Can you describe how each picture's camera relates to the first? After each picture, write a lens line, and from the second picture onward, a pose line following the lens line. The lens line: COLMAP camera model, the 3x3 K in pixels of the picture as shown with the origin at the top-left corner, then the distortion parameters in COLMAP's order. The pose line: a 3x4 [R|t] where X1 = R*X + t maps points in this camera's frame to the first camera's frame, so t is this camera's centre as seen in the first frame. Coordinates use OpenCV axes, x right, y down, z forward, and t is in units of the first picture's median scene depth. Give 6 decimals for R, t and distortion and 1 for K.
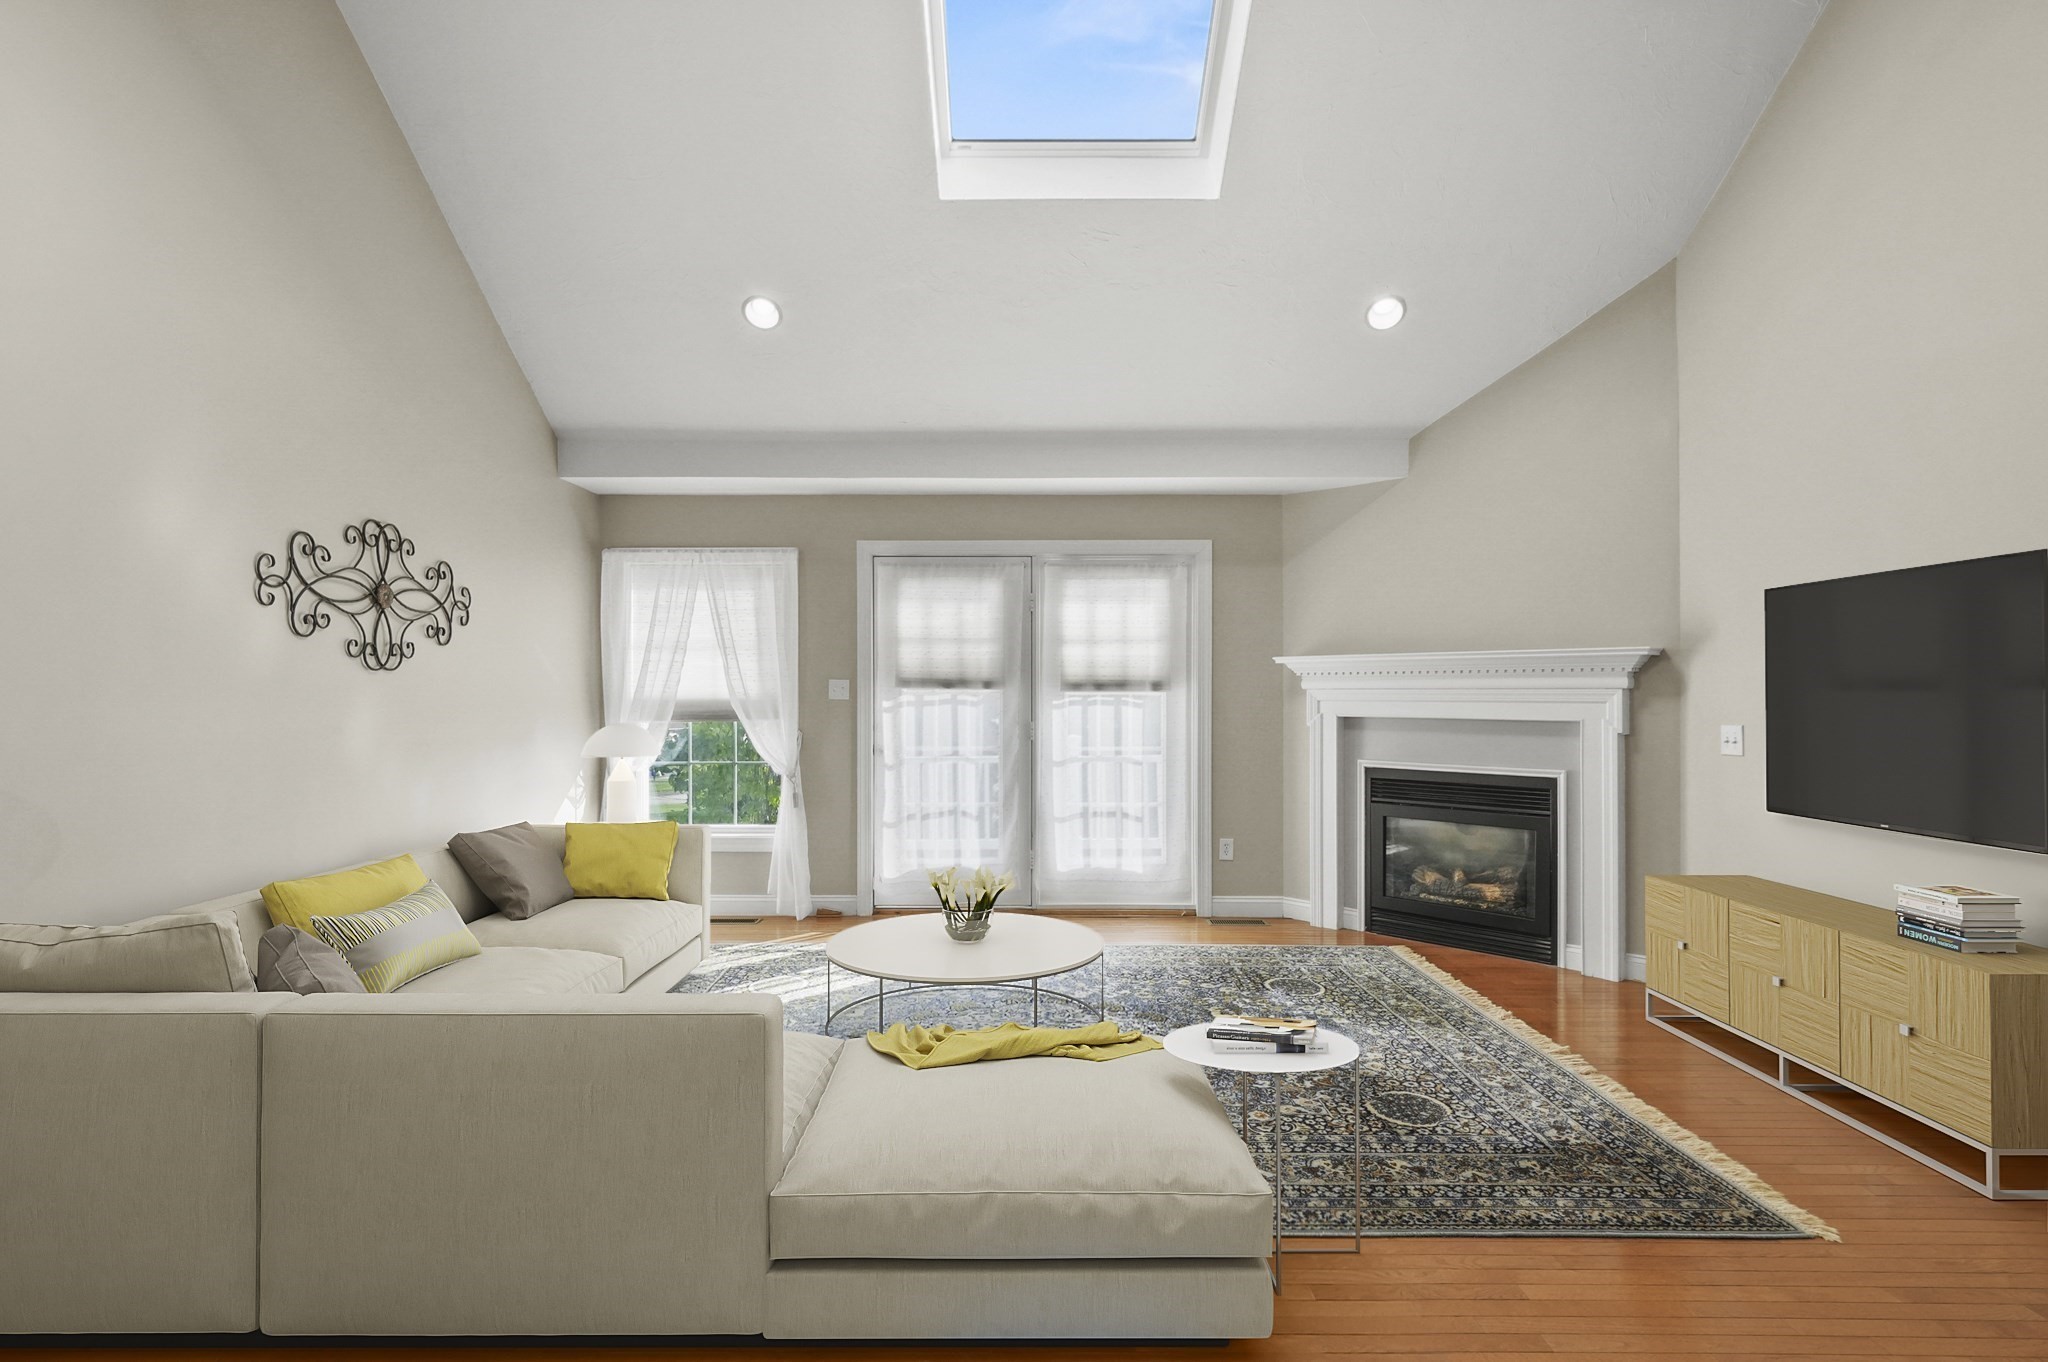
lens RADIAL K [[996.1, 0, 1016.1], [0, 996.1, 691.9], [0, 0, 1]] dist [-0.000853, -0.008749]
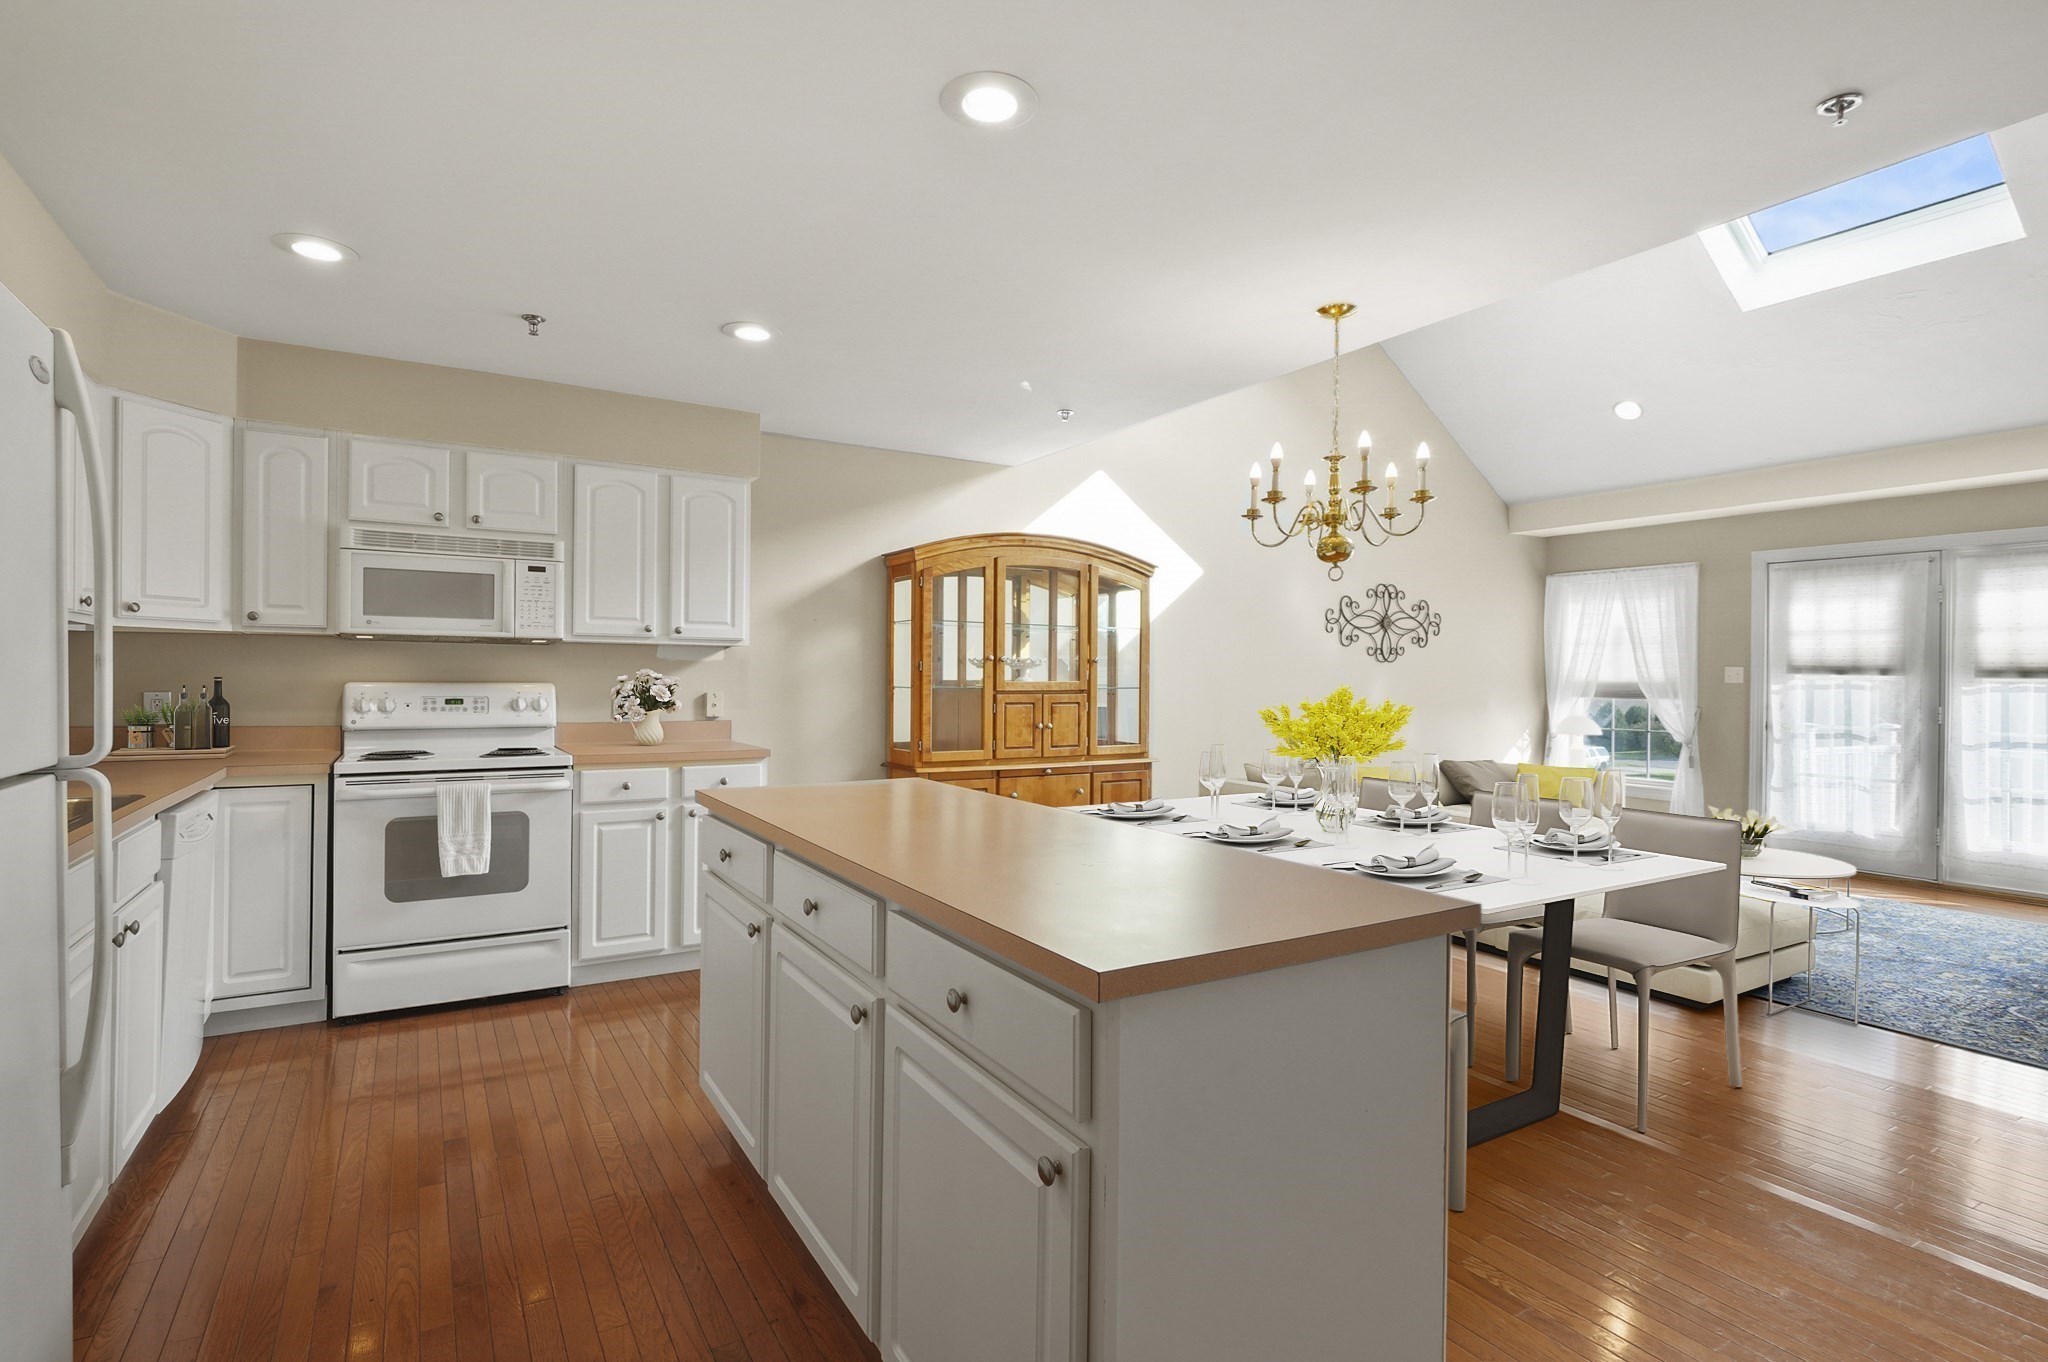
lens RADIAL K [[996.1, 0, 1007.8], [0, 996.1, 673.6], [0, 0, 1]] dist [-0.000853, -0.008749]
pose [[0.511255, 0.005563, -0.859411, 0.464404], [-0.010002, 0.999950, 0.000523, 0.004695], [0.859371, 0.008328, 0.511285, -0.438914]]
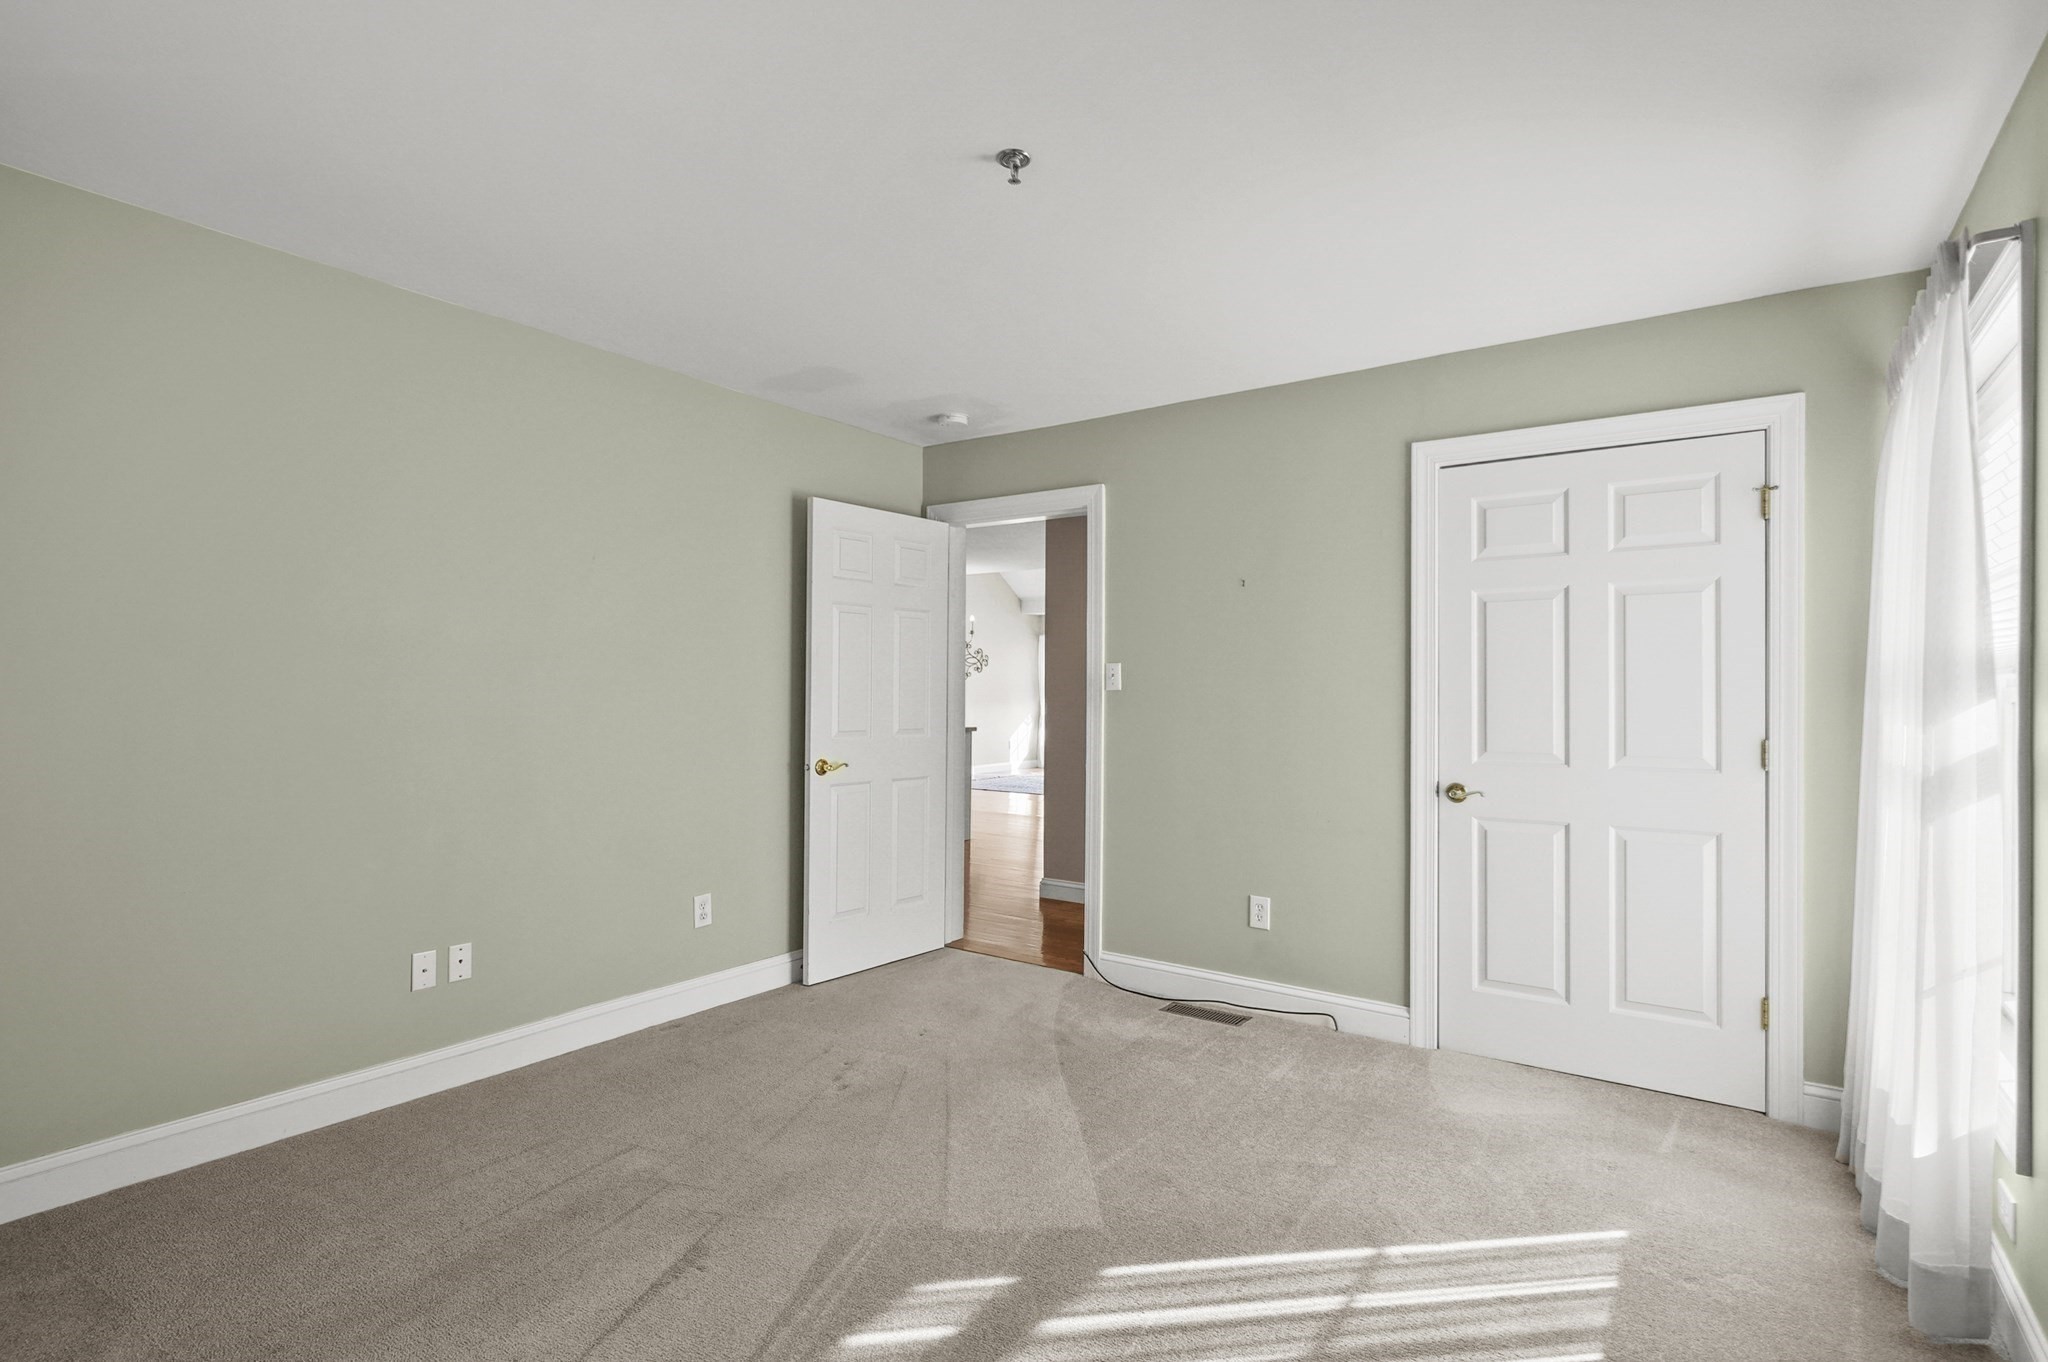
lens RADIAL K [[996.1, 0, 1026.4], [0, 996.1, 680.9], [0, 0, 1]] dist [-0.000853, -0.008749]
pose [[0.805089, 0.000265, -0.593155, 1.355648], [-0.001888, 0.999996, -0.002116, -0.007629], [0.593152, 0.002823, 0.805086, -1.432249]]
